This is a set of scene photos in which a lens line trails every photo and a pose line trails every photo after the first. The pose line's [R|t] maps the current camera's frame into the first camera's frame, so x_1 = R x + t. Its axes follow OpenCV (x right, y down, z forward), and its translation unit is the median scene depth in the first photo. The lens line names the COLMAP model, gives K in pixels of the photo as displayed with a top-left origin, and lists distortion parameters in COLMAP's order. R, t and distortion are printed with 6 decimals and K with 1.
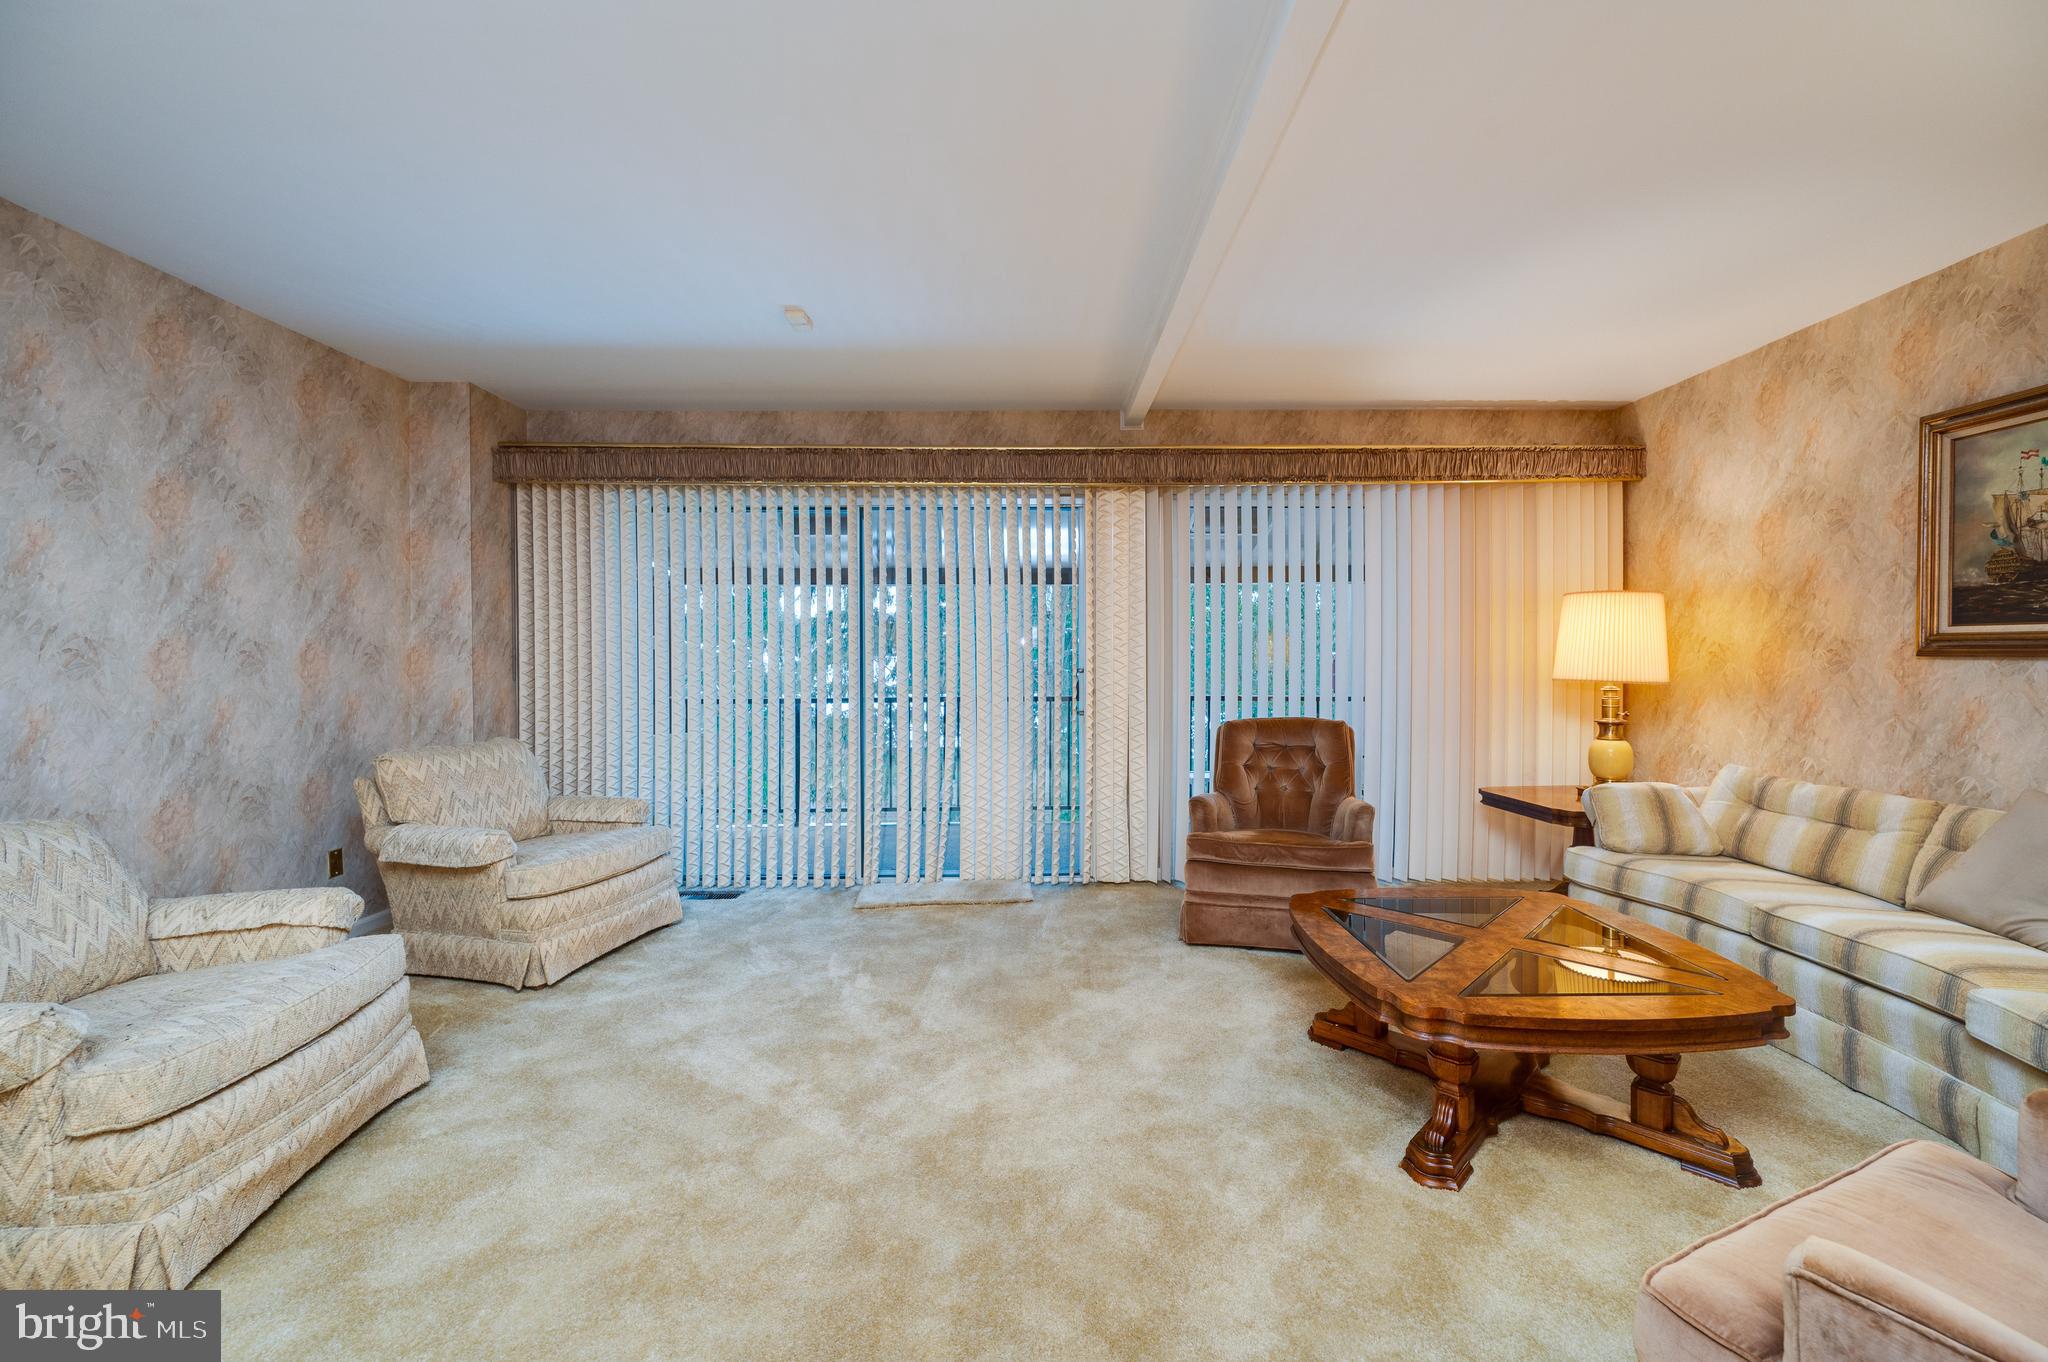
lens RADIAL K [[810.8, 0, 1061.1], [0, 810.8, 668.3], [0, 0, 1]] dist [0.000639, 0.000041]
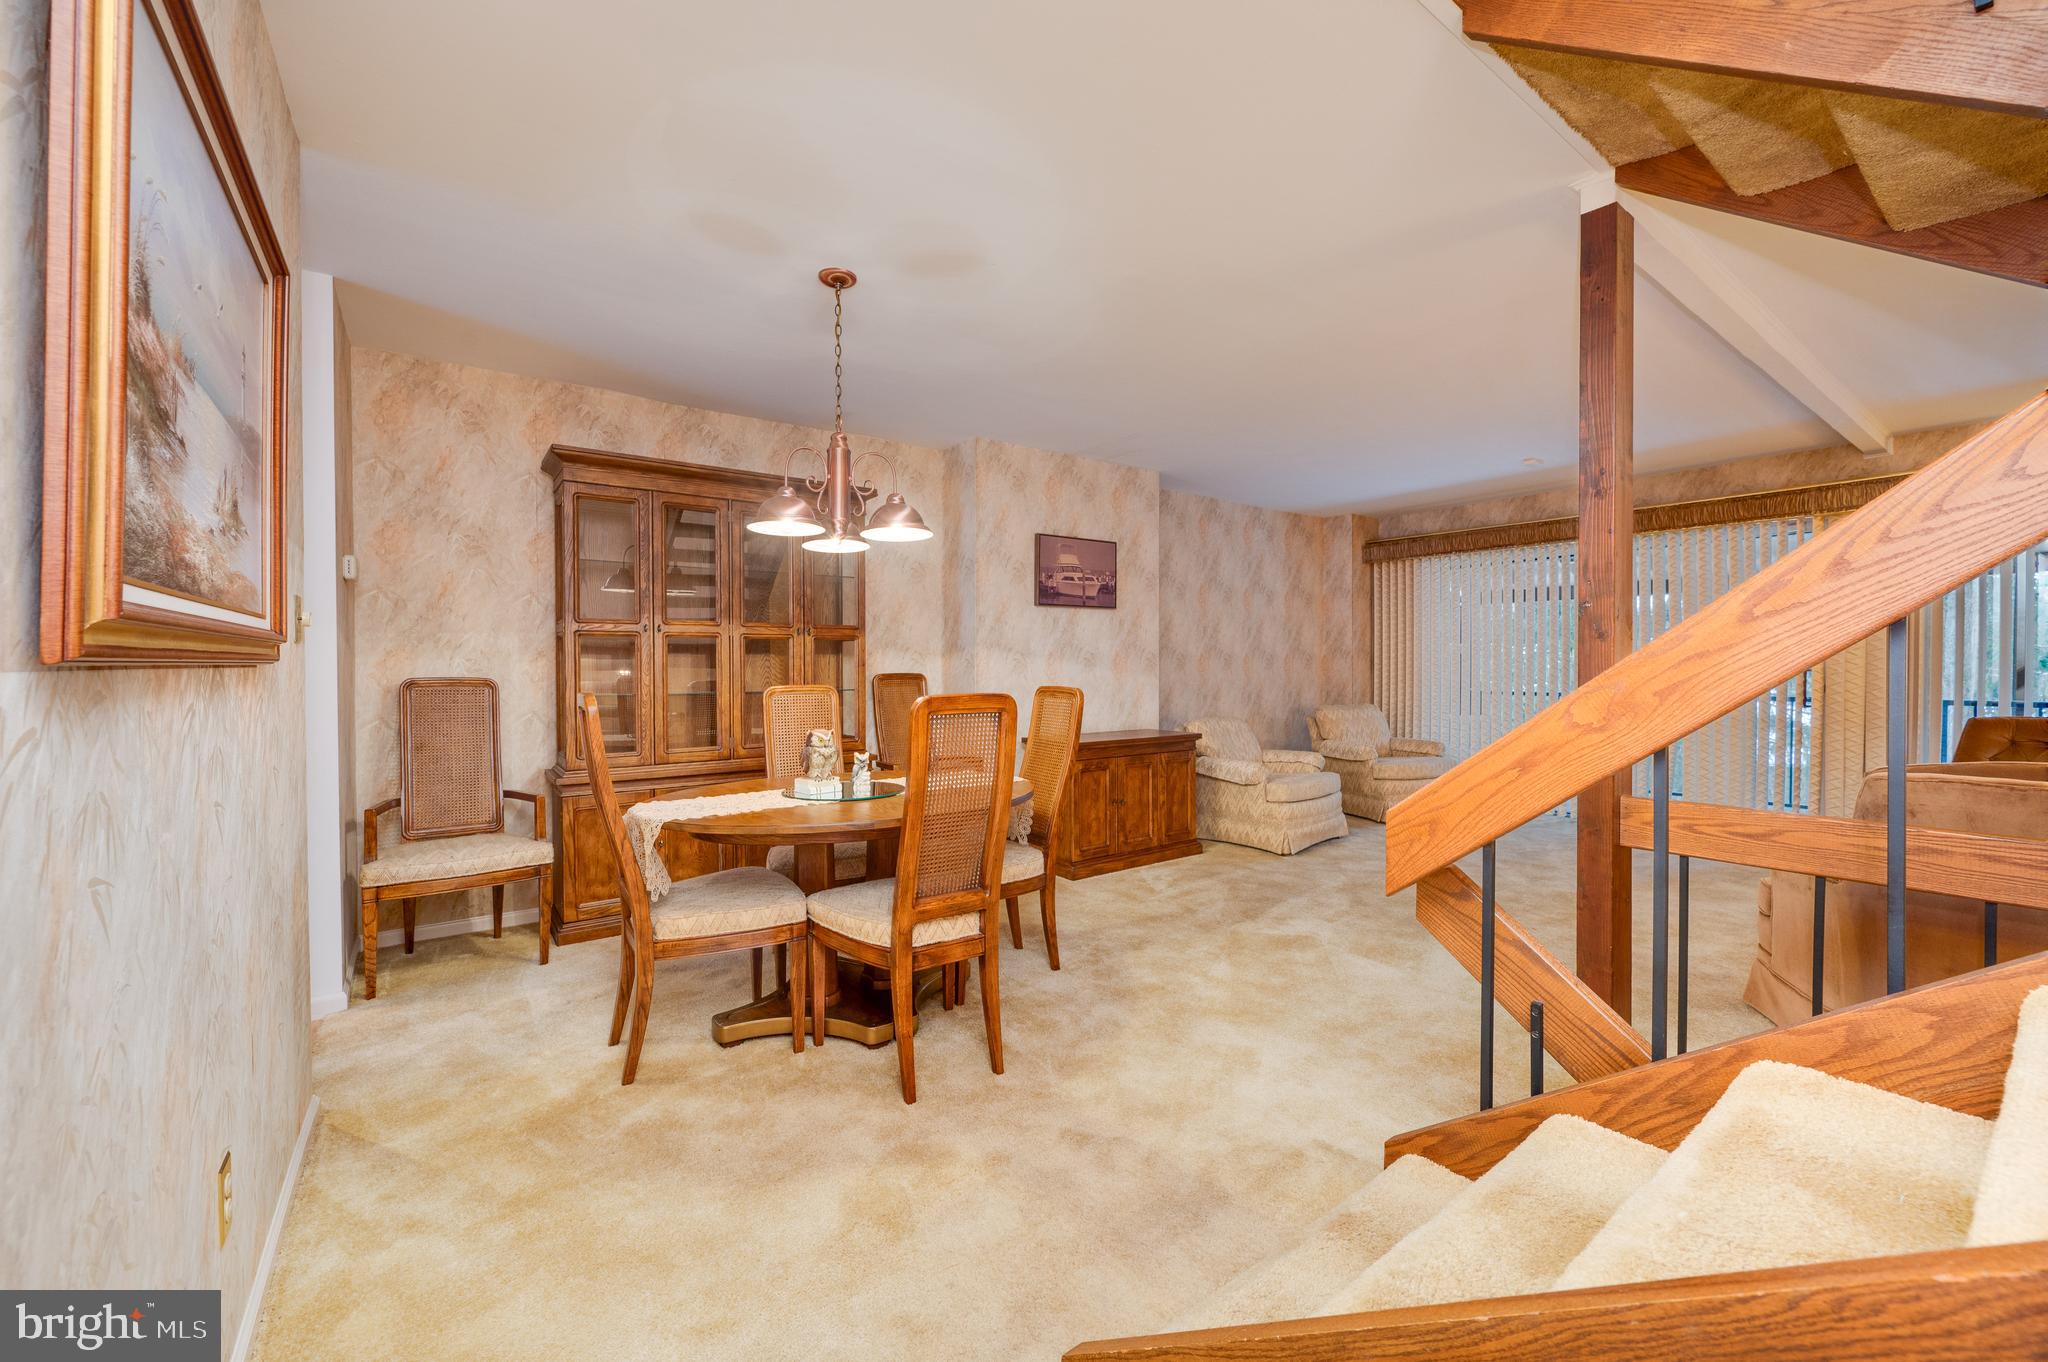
lens RADIAL K [[816.1, 0, 1022.0], [0, 816.1, 674.4], [0, 0, 1]] dist [0.000092, 0.000257]
pose [[0.565747, 0.012075, -0.824491, 0.383989], [-0.005067, 0.999925, 0.011168, 0.000713], [0.824563, -0.002140, 0.565766, -0.673556]]
